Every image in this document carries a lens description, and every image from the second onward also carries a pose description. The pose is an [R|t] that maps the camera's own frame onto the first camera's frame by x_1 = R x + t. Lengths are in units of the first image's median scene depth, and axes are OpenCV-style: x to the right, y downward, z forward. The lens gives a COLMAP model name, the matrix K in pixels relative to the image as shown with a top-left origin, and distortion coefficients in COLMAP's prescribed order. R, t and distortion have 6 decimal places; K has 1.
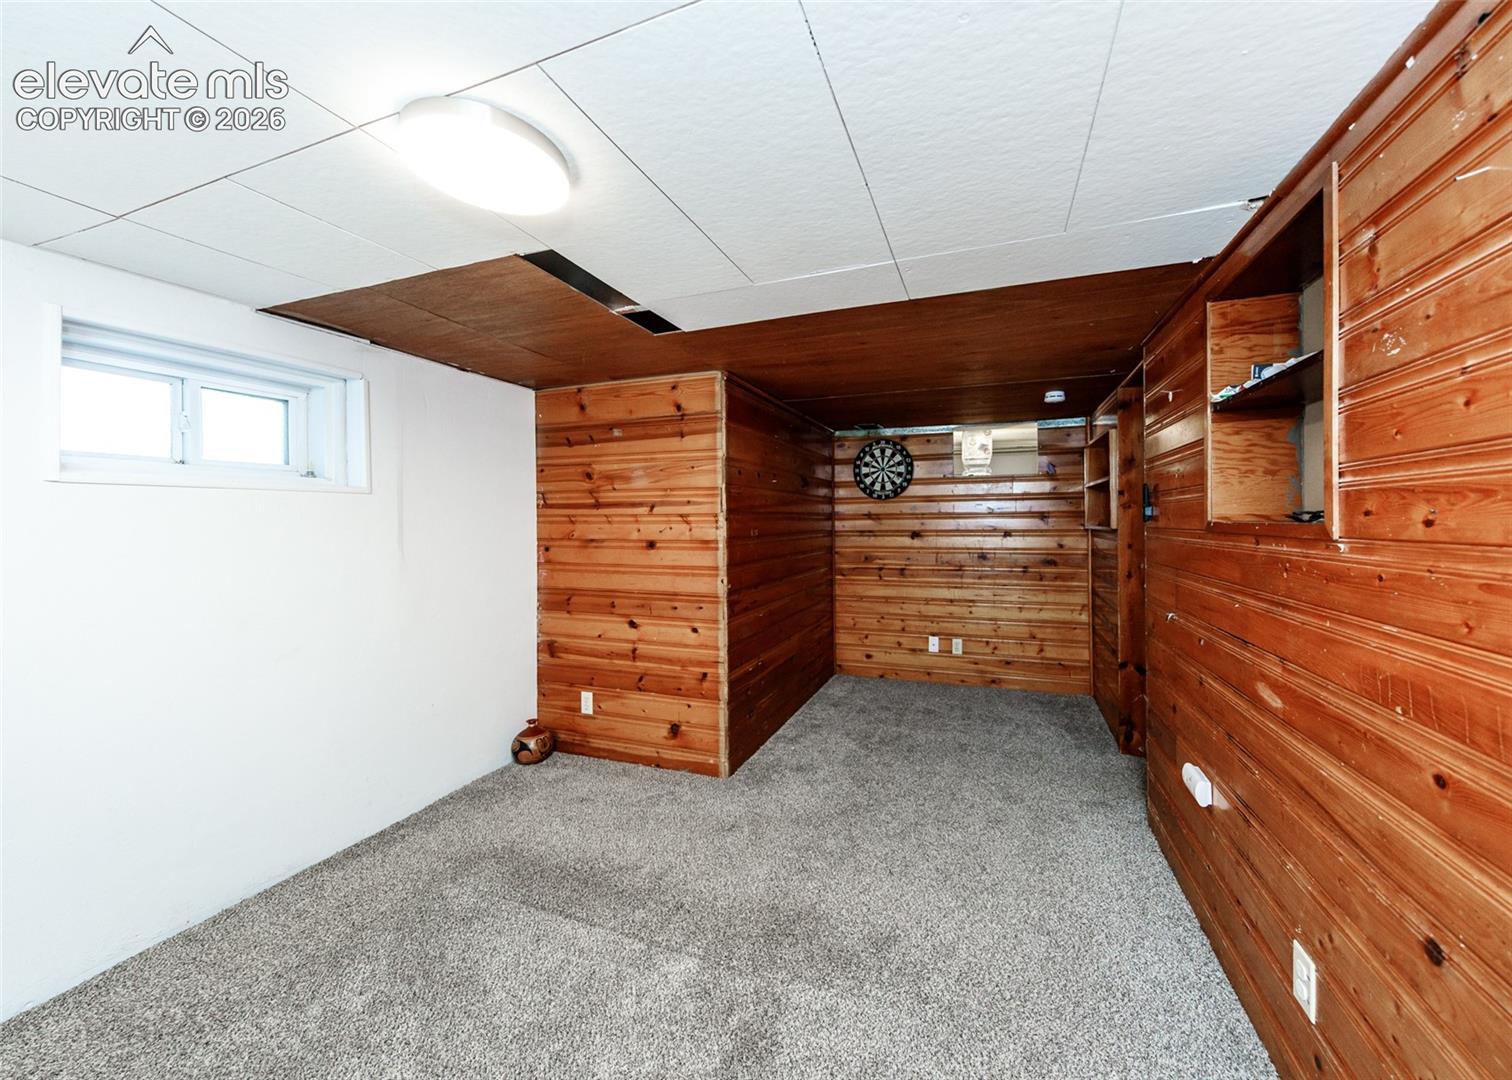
lens RADIAL K [[534.1, 0, 803.0], [0, 534.1, 530.9], [0, 0, 1]] dist [0.000606, -0.000110]
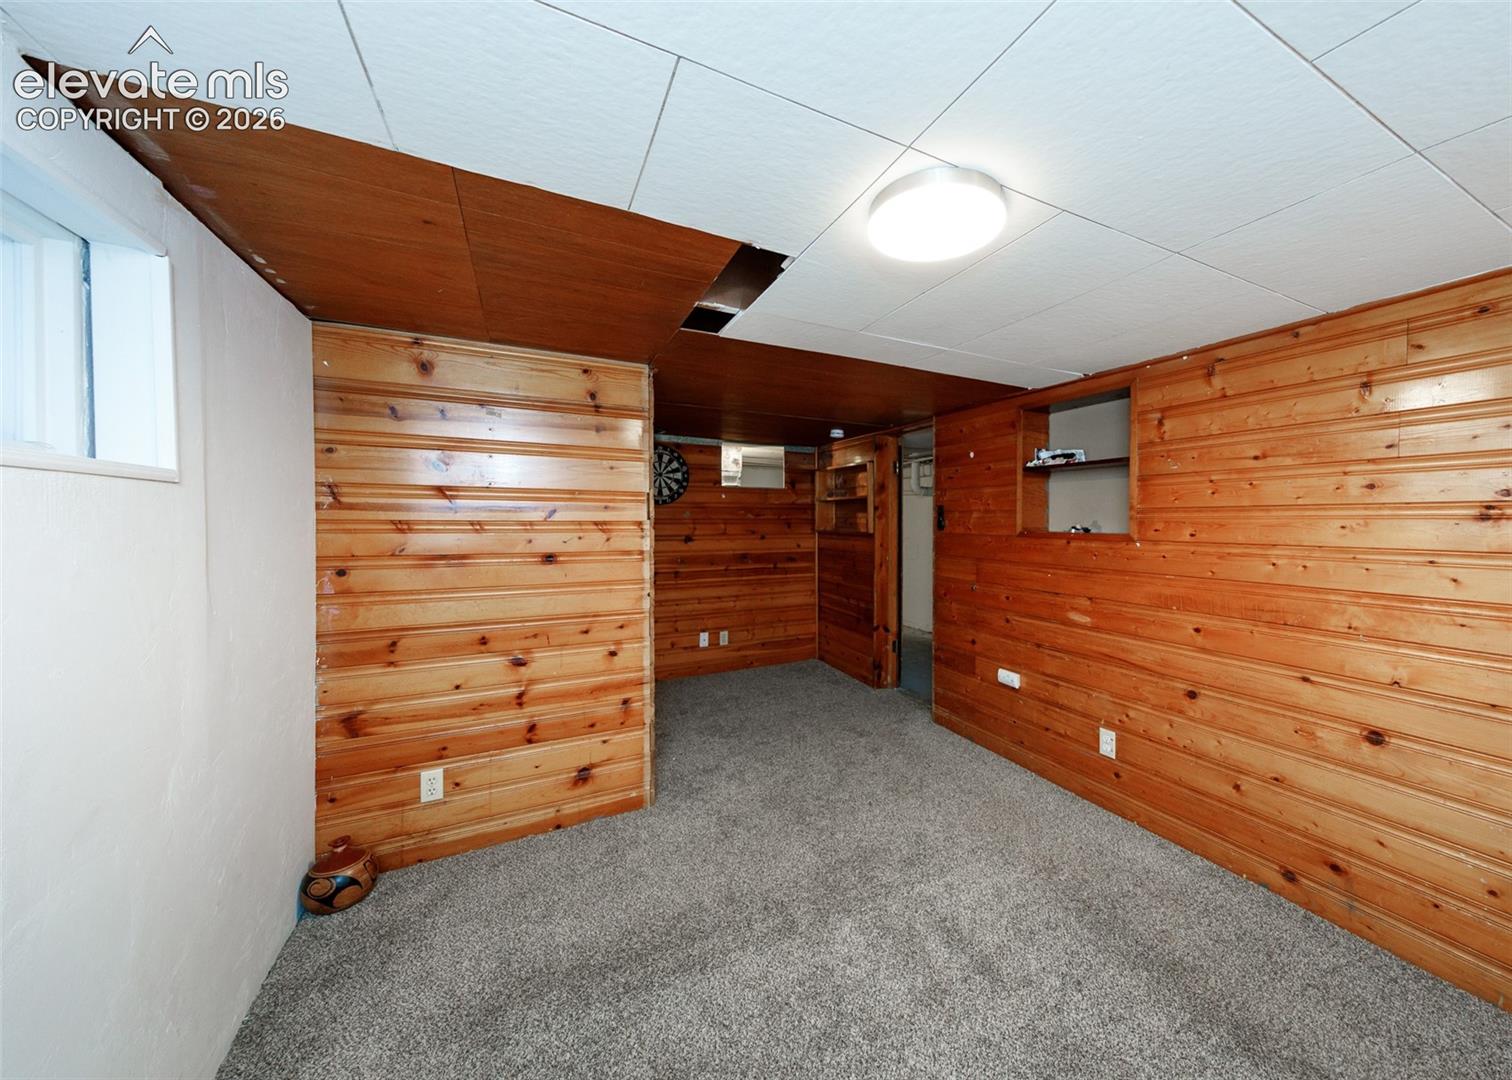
lens RADIAL K [[572.9, 0, 740.0], [0, 572.9, 536.5], [0, 0, 1]] dist [0.002434, -0.000163]
pose [[0.689920, -0.015862, 0.723712, -0.672390], [0.006446, 0.999855, 0.015770, -0.018420], [-0.723857, -0.006215, 0.689922, 0.180165]]
